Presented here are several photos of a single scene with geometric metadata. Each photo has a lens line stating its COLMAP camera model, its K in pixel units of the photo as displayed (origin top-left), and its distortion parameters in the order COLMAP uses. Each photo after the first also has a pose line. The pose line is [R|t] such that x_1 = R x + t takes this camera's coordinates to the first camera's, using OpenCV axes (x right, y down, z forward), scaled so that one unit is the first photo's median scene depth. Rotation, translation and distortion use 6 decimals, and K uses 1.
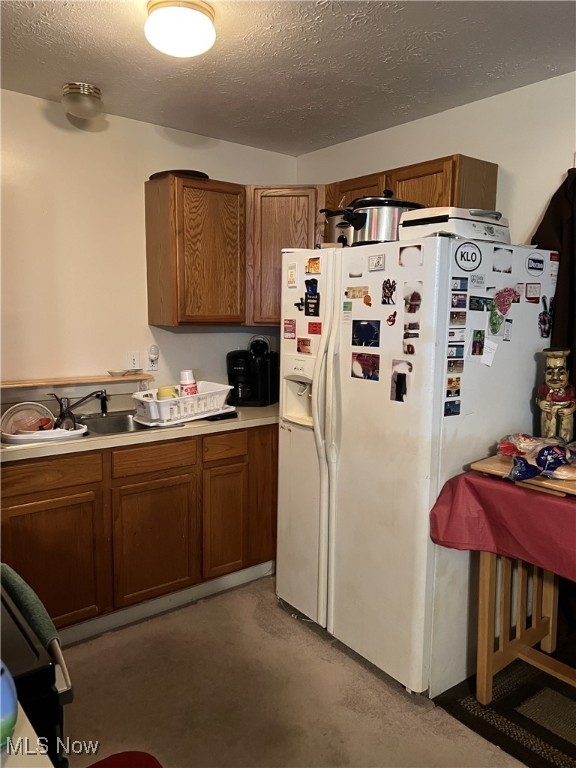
lens RADIAL K [[568.4, 0, 283.7], [0, 568.4, 386.4], [0, 0, 1]] dist [0.033056, -0.023397]
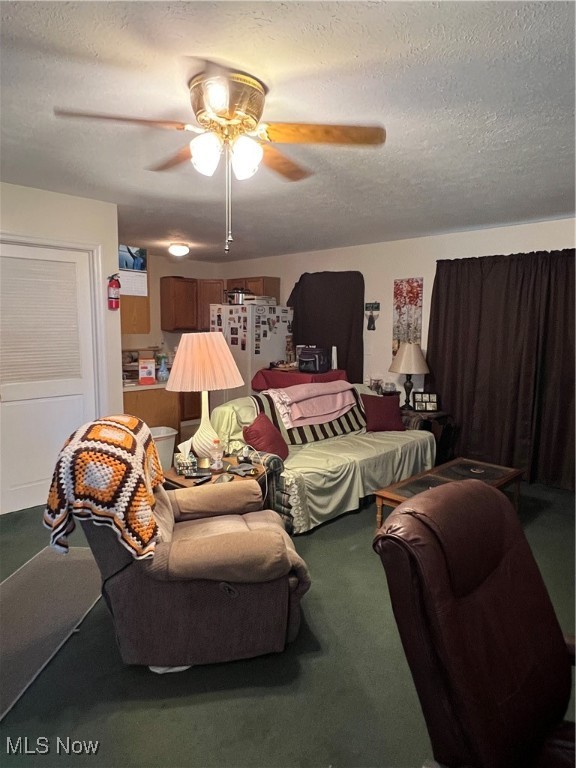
lens RADIAL K [[480.3, 0, 285.6], [0, 480.3, 387.3], [0, 0, 1]] dist [-0.009898, 0.000293]
pose [[0.993077, -0.012987, 0.116742, 0.112438], [0.013143, 0.999913, -0.000573, 0.251237], [-0.116724, 0.002103, 0.993162, -1.916458]]
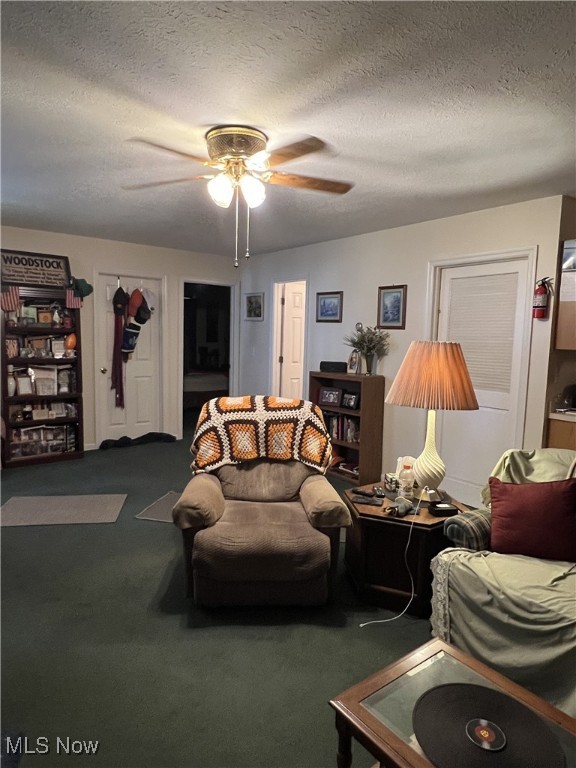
lens RADIAL K [[480.3, 0, 286.2], [0, 480.3, 386.6], [0, 0, 1]] dist [-0.009898, 0.000293]
pose [[-0.020000, 0.102036, -0.994580, 1.298699], [-0.155334, 0.982382, 0.103908, 0.125515], [0.987660, 0.156570, -0.003798, -0.789442]]
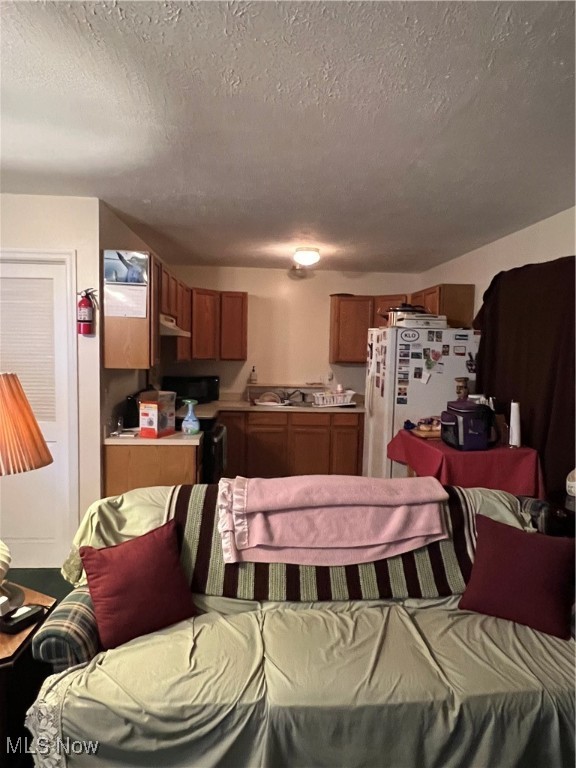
lens RADIAL K [[480.3, 0, 286.0], [0, 480.3, 384.1], [0, 0, 1]] dist [-0.009898, 0.000293]
pose [[0.822251, 0.049965, -0.566928, 0.955356], [-0.088800, 0.995202, -0.041083, 0.087575], [0.562155, 0.084124, 0.822742, -0.809843]]
